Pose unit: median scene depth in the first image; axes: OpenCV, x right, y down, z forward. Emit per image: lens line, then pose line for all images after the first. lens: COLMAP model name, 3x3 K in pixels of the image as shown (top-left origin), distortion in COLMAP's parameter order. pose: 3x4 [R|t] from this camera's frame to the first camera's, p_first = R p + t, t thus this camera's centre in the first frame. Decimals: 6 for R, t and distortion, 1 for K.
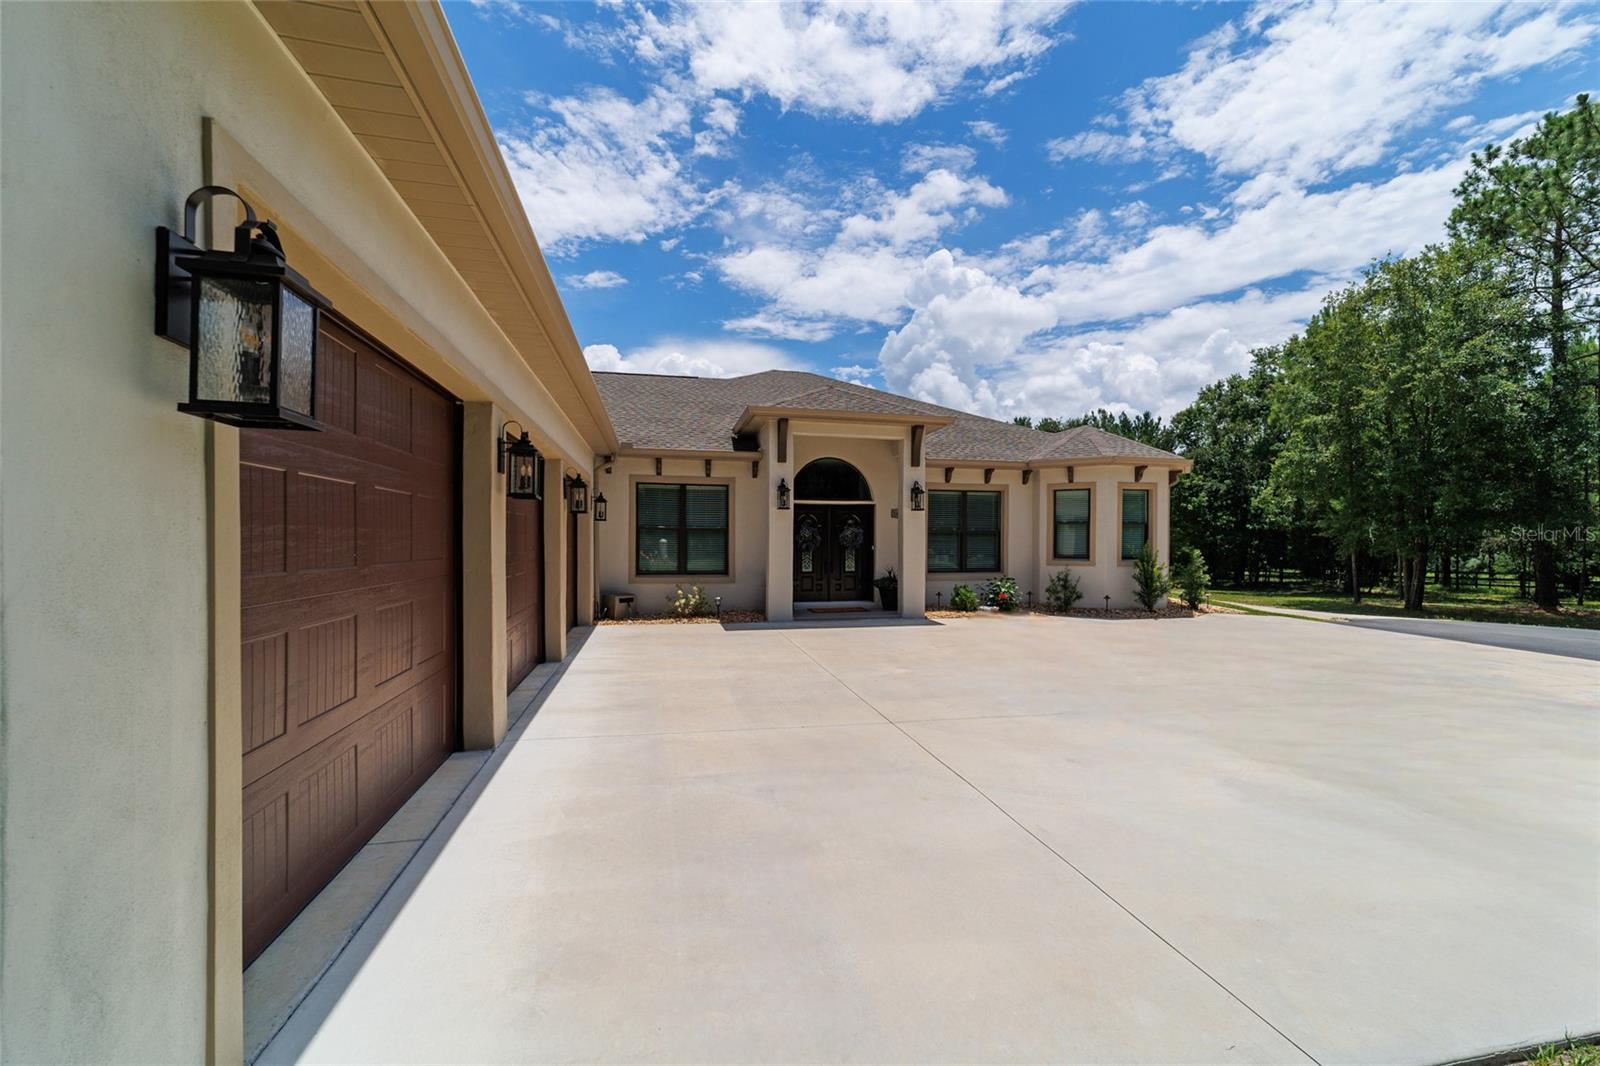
lens RADIAL K [[633.6, 0, 799.9], [0, 633.6, 541.7], [0, 0, 1]] dist [-0.001914, 0.000003]
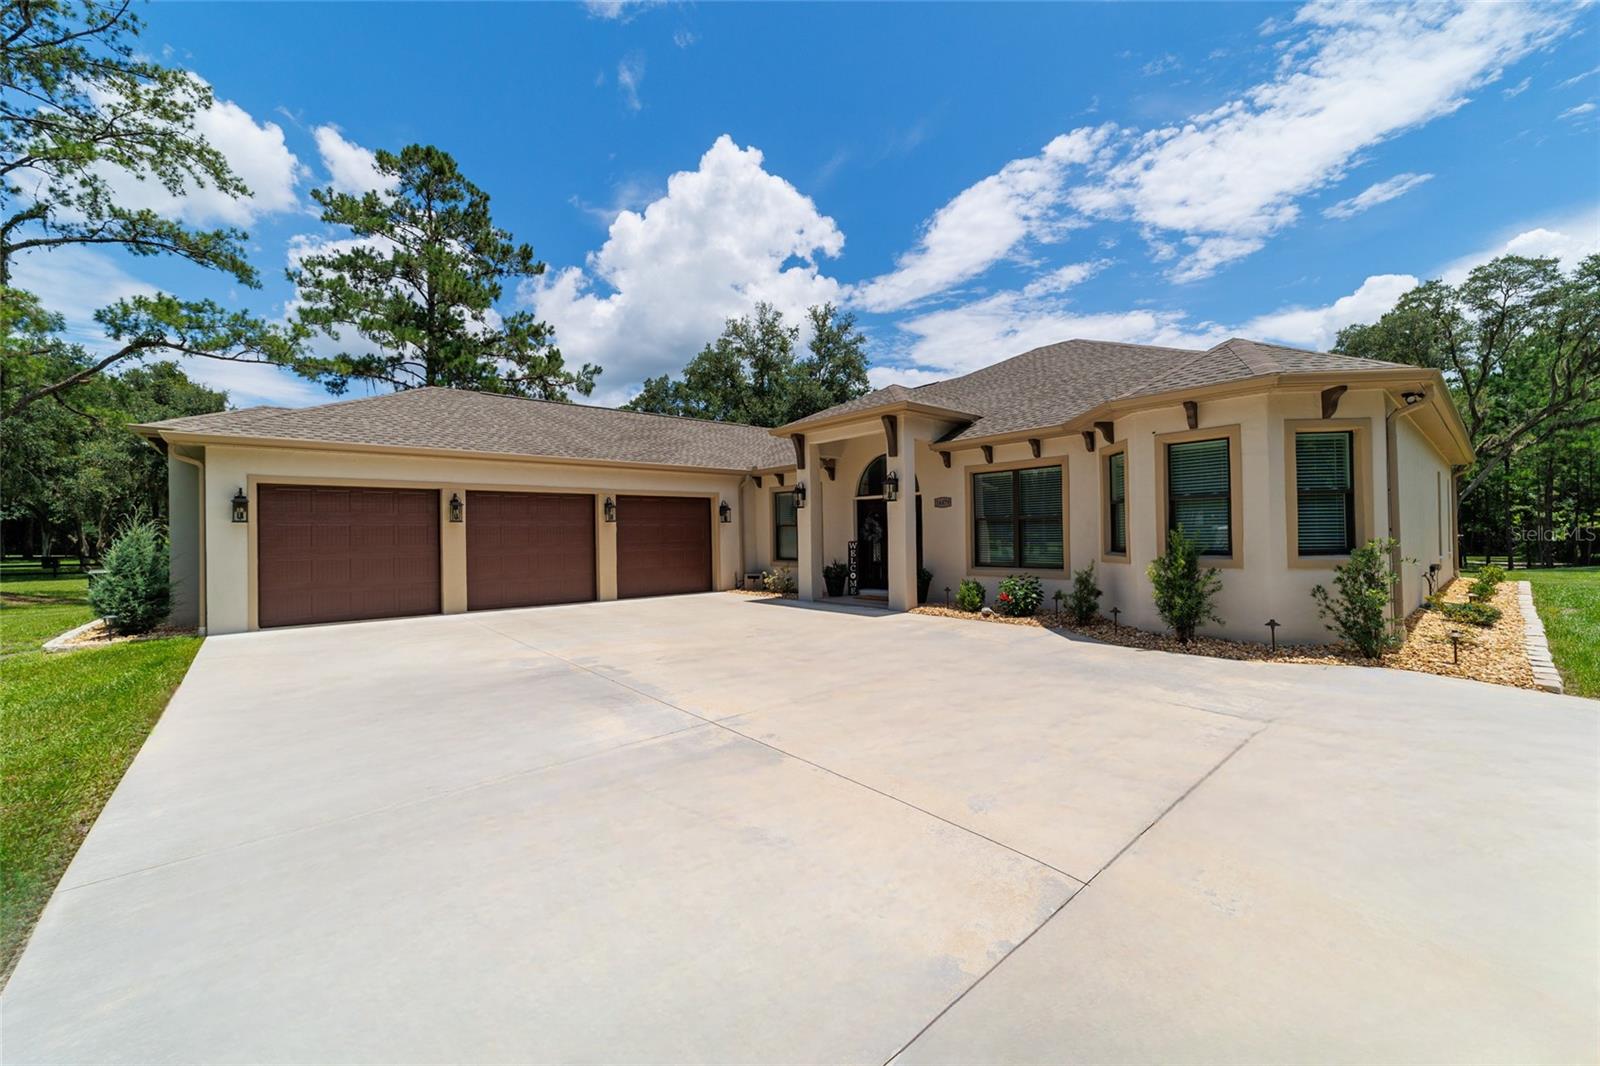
lens RADIAL K [[621.5, 0, 791.0], [0, 621.5, 526.6], [0, 0, 1]] dist [-0.003074, 0.003728]
pose [[0.476303, -0.023545, -0.878966, 0.876278], [0.014779, 0.999715, -0.018771, 0.005951], [0.879157, -0.004049, 0.476515, 0.364016]]
